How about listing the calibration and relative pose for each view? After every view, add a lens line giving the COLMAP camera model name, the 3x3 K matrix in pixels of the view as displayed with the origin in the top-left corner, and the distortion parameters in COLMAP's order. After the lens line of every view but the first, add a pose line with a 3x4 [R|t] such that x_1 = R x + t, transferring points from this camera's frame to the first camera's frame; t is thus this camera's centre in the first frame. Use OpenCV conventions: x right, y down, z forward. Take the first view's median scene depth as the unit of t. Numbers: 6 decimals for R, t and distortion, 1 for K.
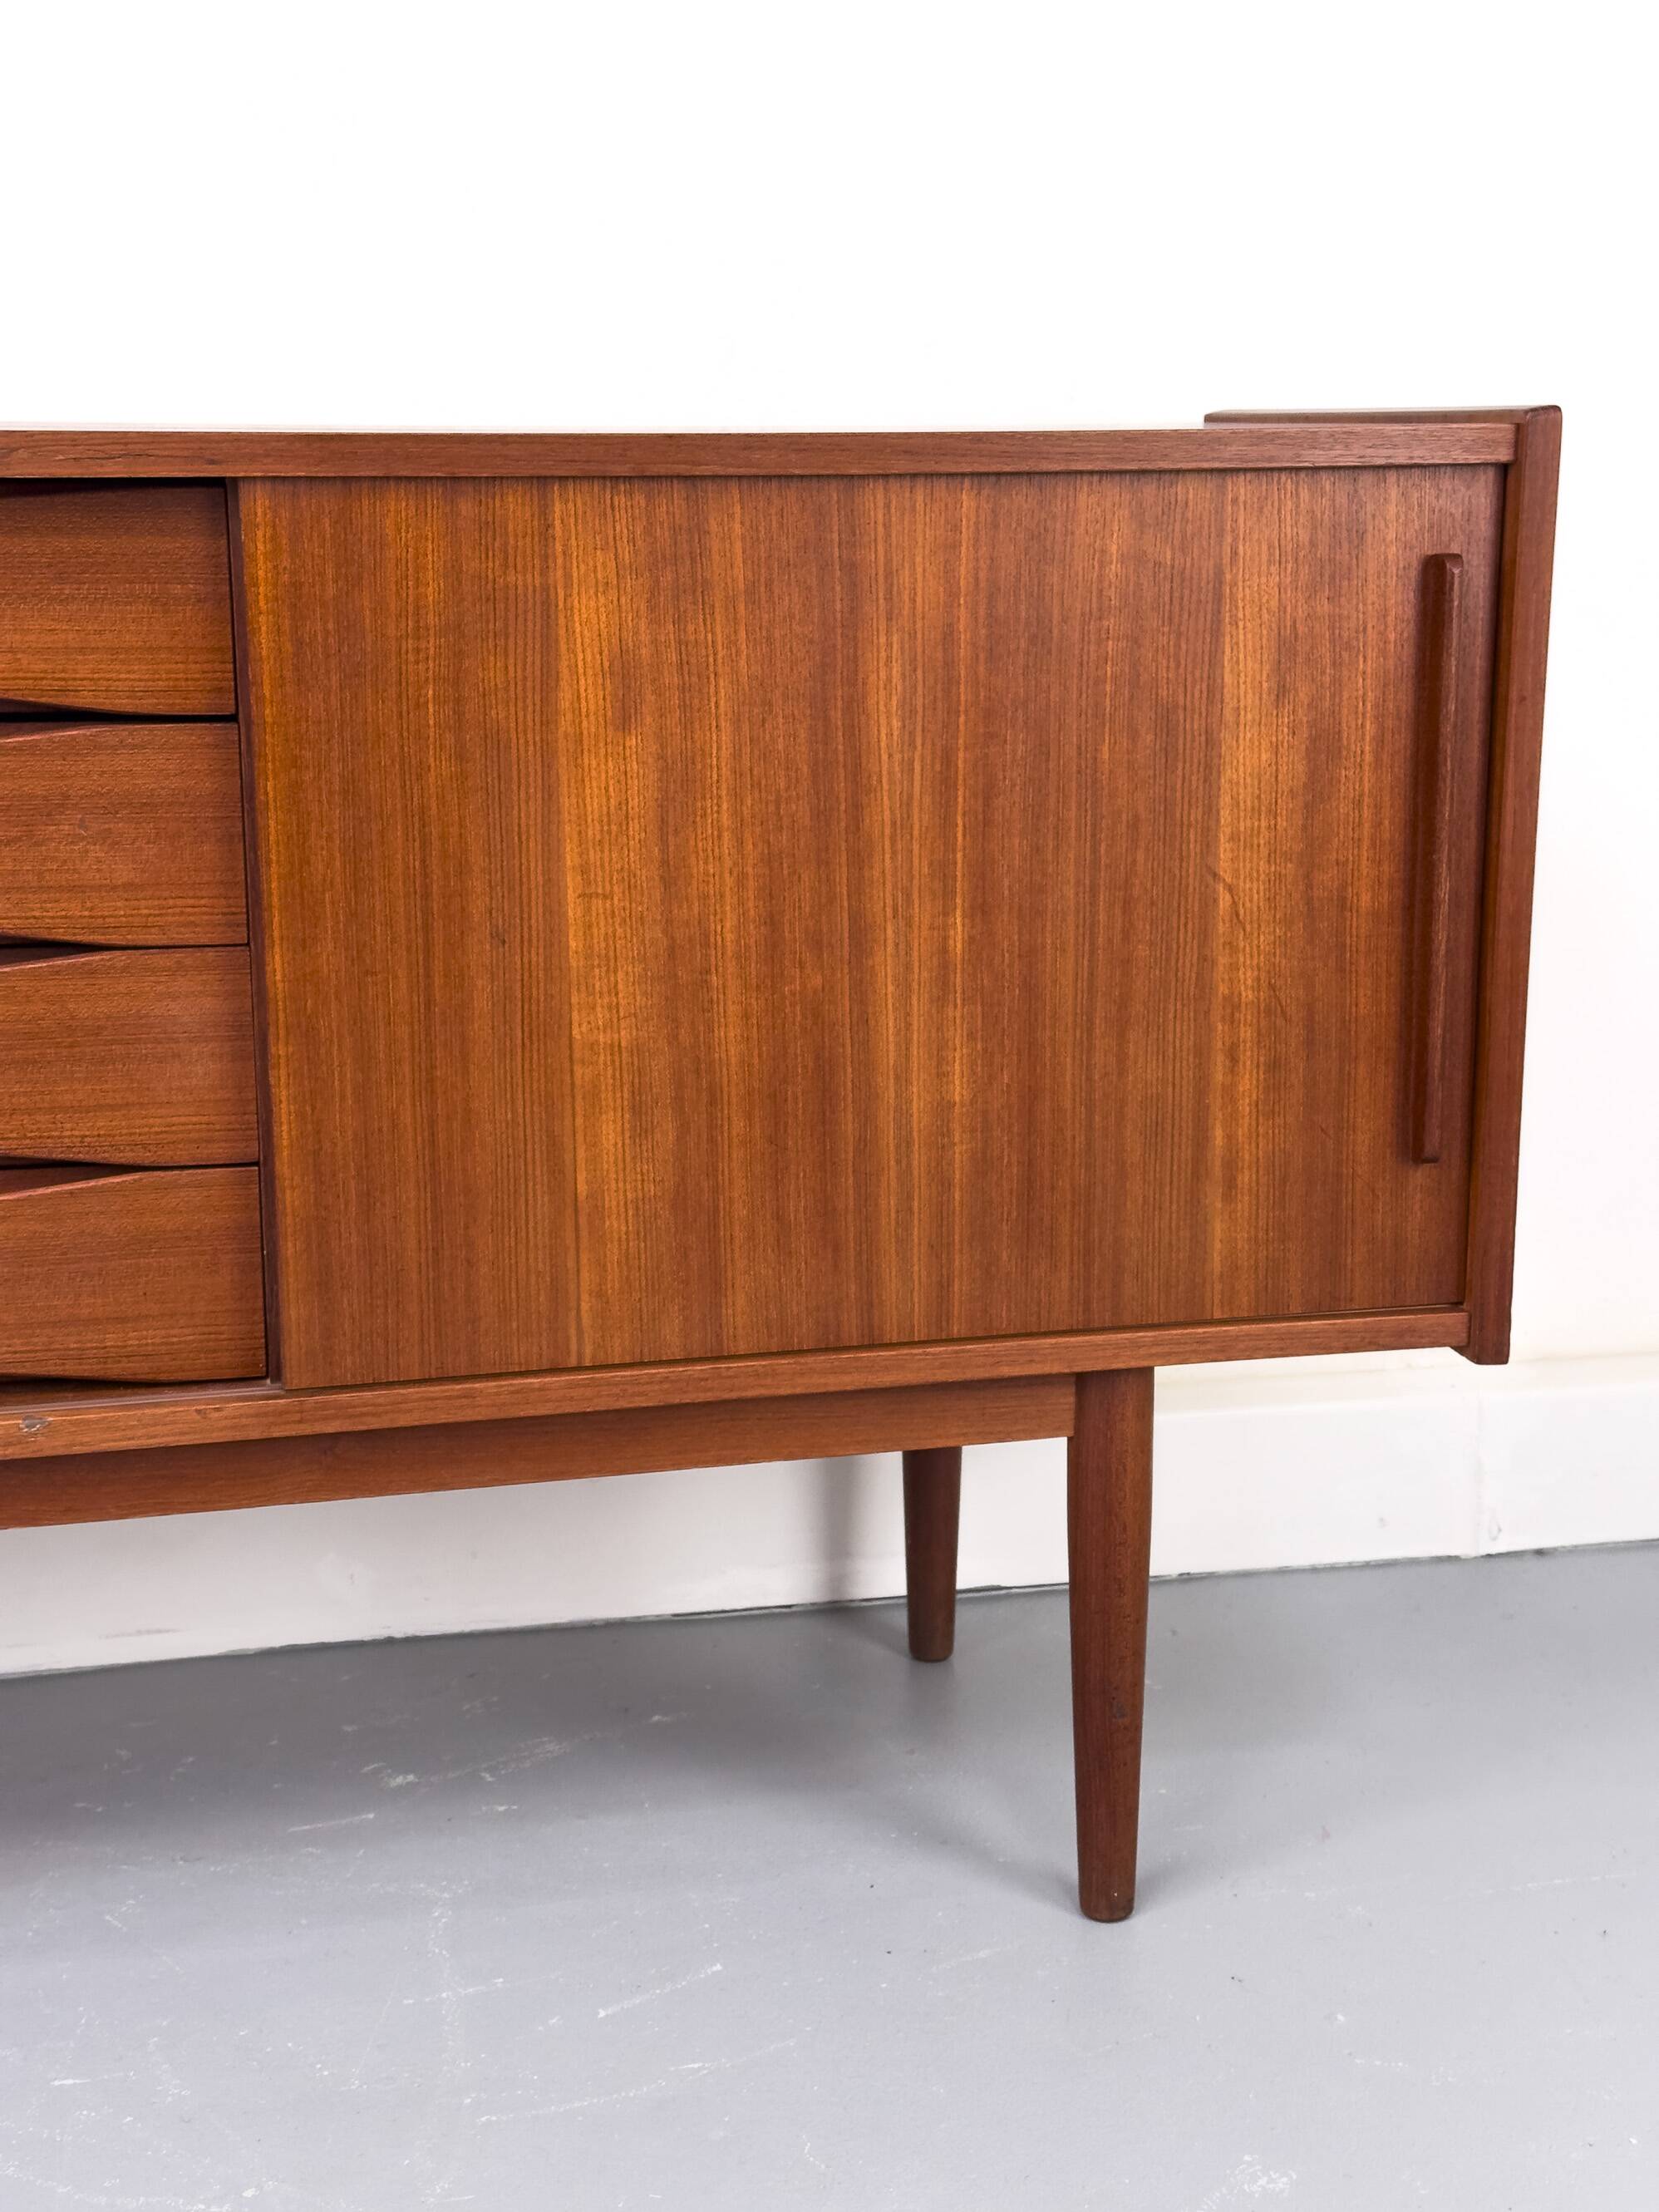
lens RADIAL K [[3081.2, 0, 821.3], [0, 3081.2, 1108.0], [0, 0, 1]] dist [0.158927, -0.175622]
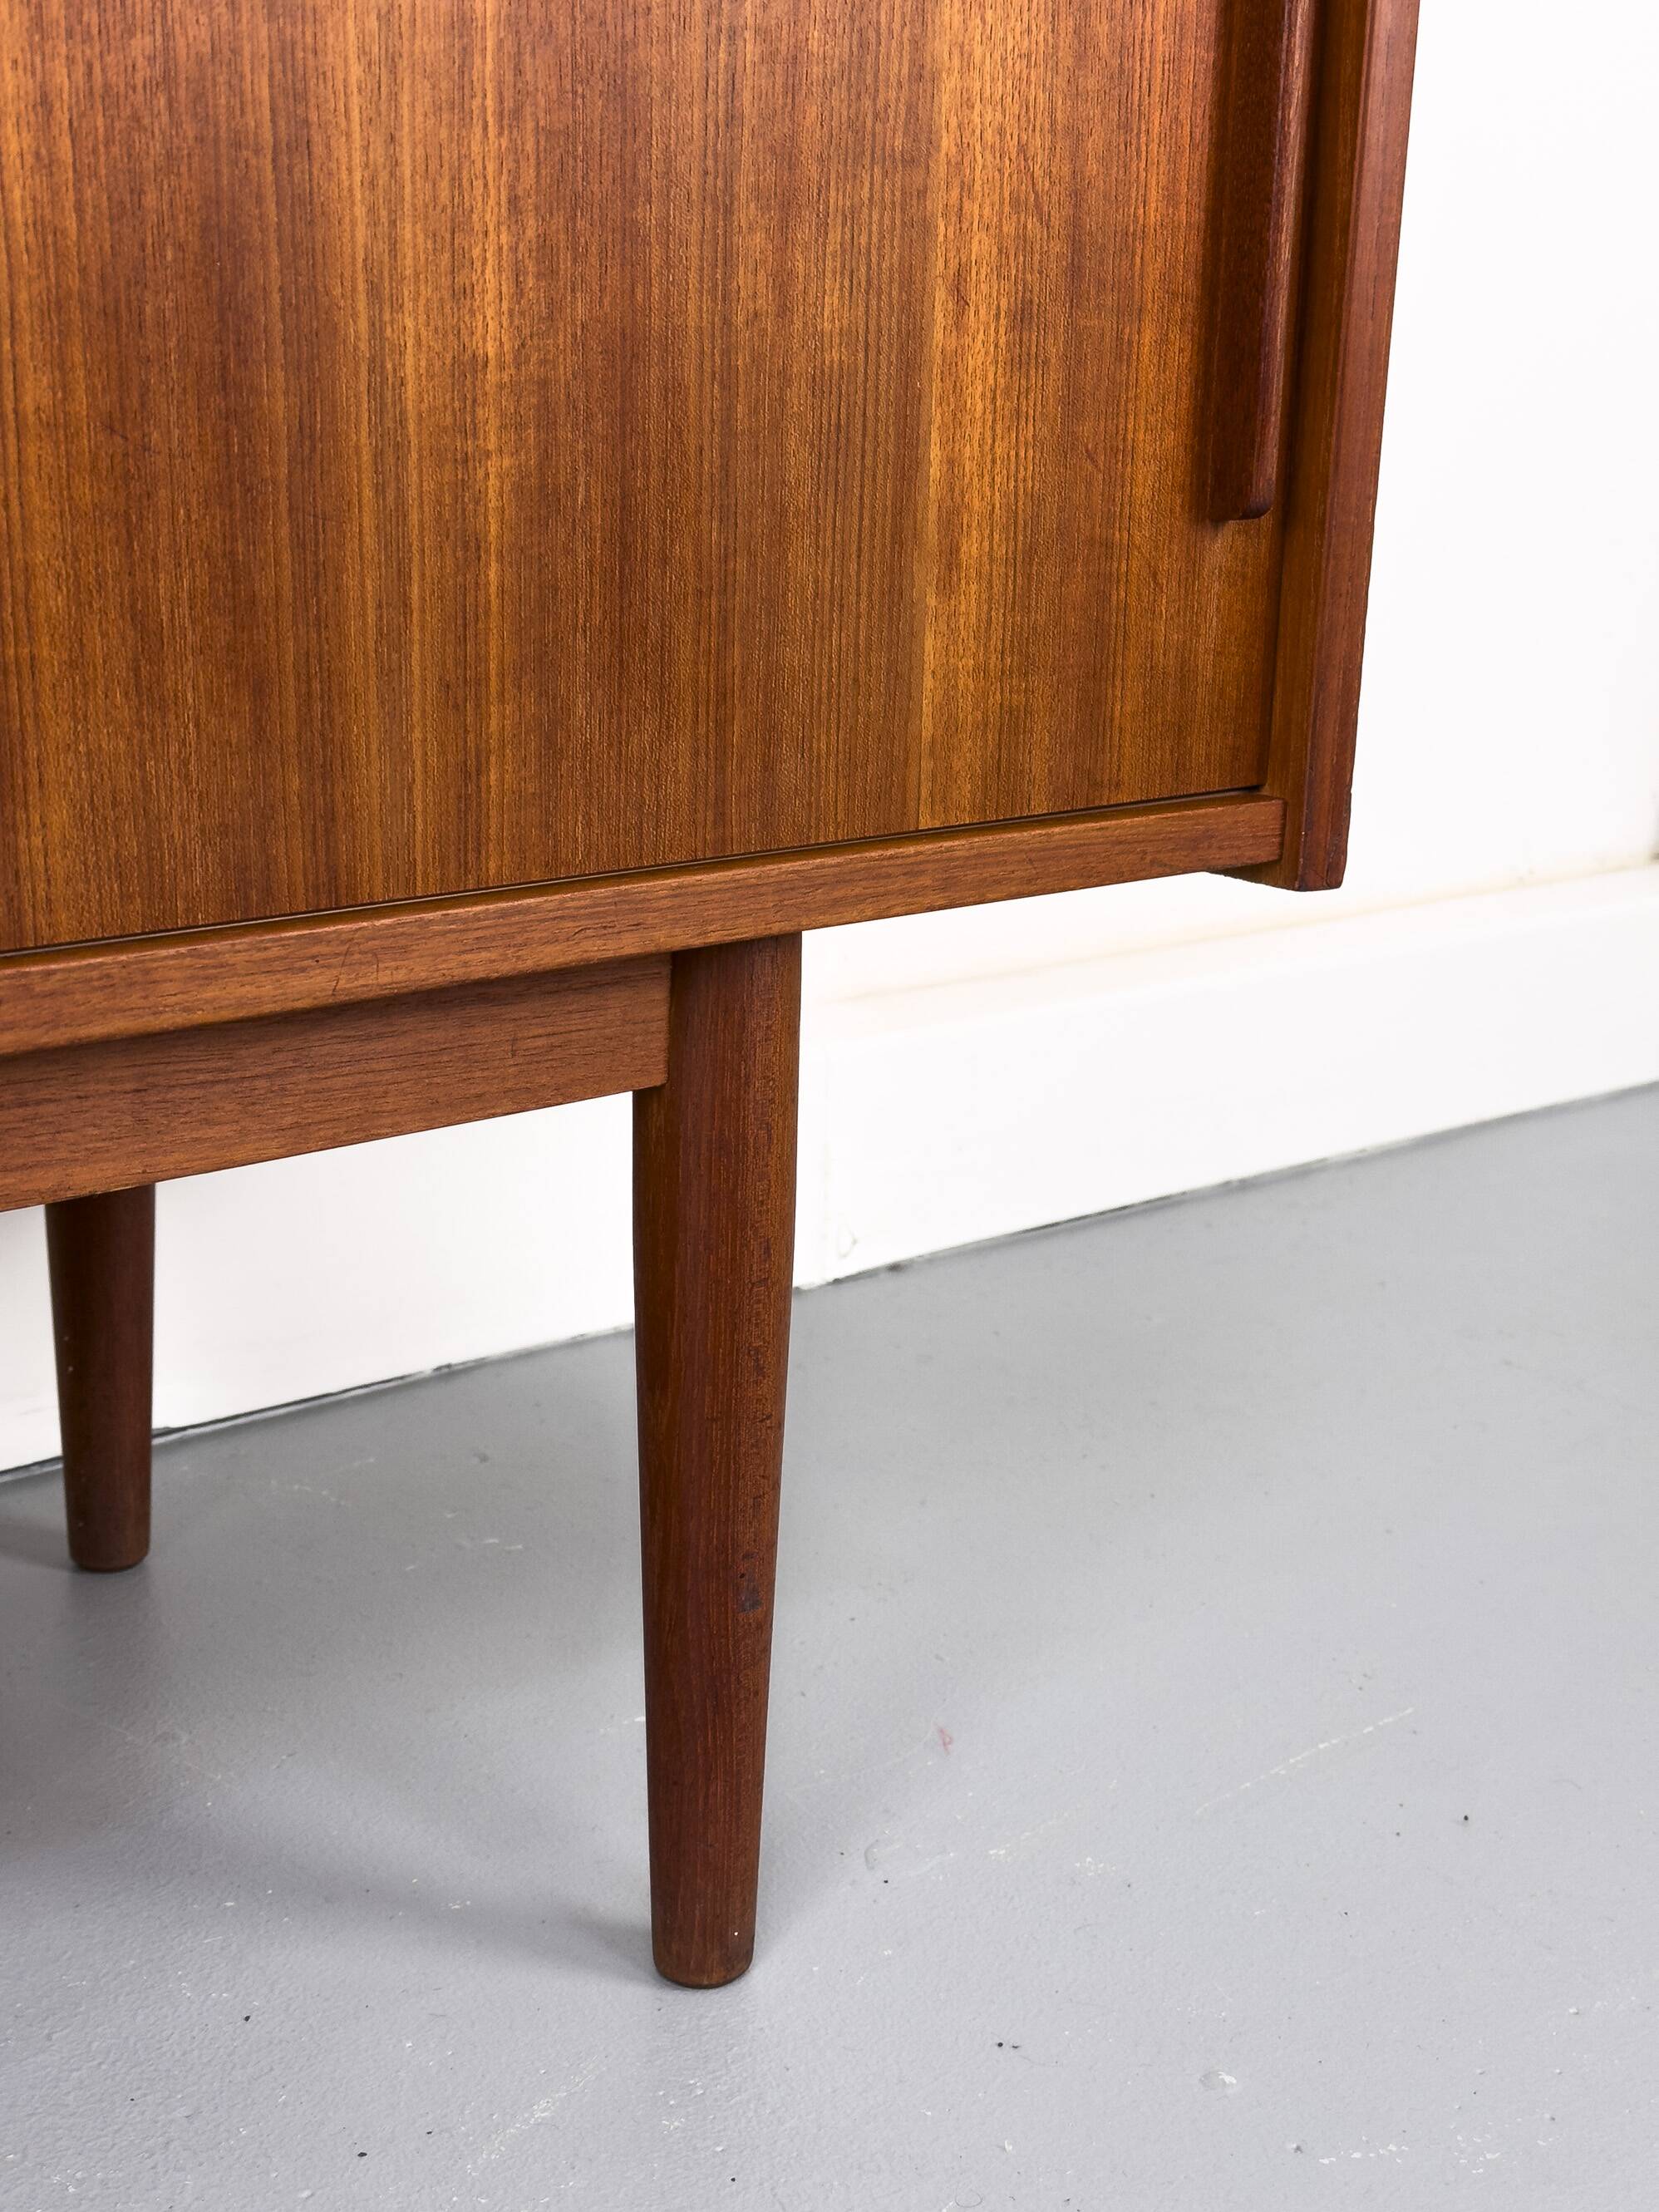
lens RADIAL K [[3081.2, 0, 821.3], [0, 3081.2, 1108.0], [0, 0, 1]] dist [0.158927, -0.175622]
pose [[0.889958, -0.094774, 0.446085, -0.129115], [0.068629, 0.994861, 0.074447, 0.078046], [-0.450848, -0.035640, 0.891889, 0.563595]]
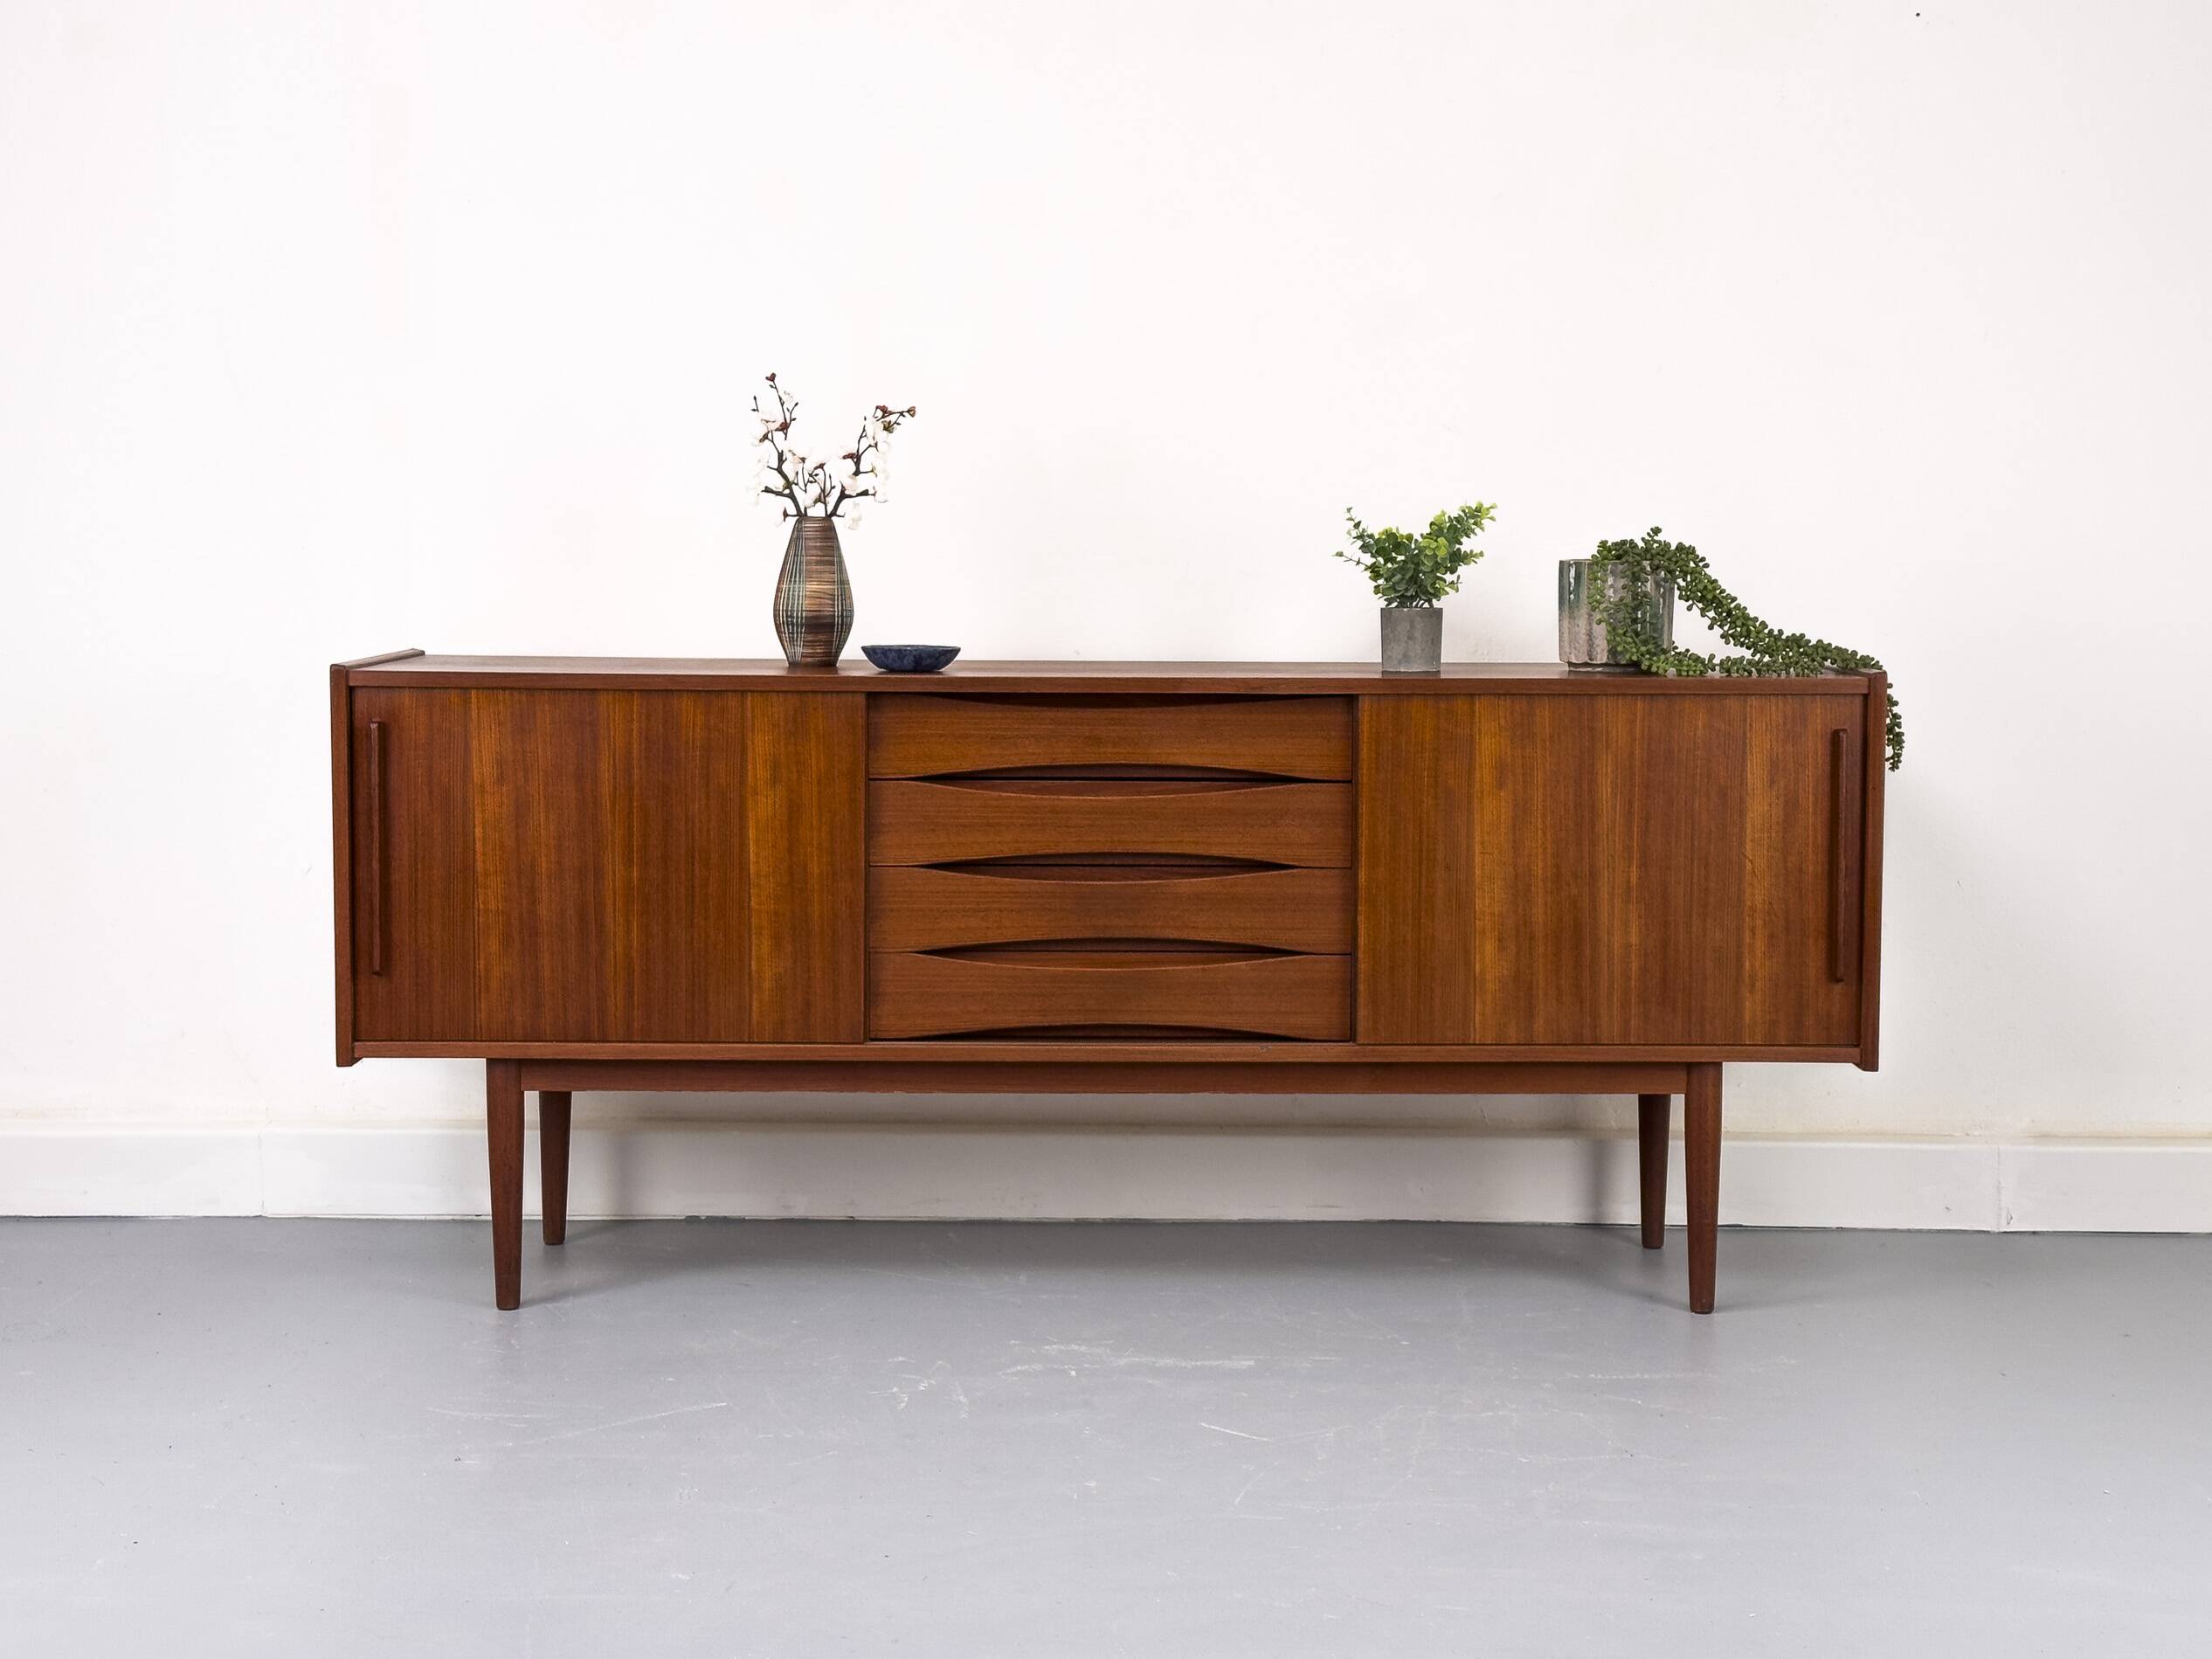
lens RADIAL K [[3253.0, 0, 1131.8], [0, 3253.0, 795.5], [0, 0, 1]] dist [0.161664, -0.044506]
pose [[0.977262, 0.023946, -0.210677, 0.198778], [-0.053313, 0.989432, -0.134839, 0.252558], [0.205222, 0.143005, 0.968211, -1.610151]]
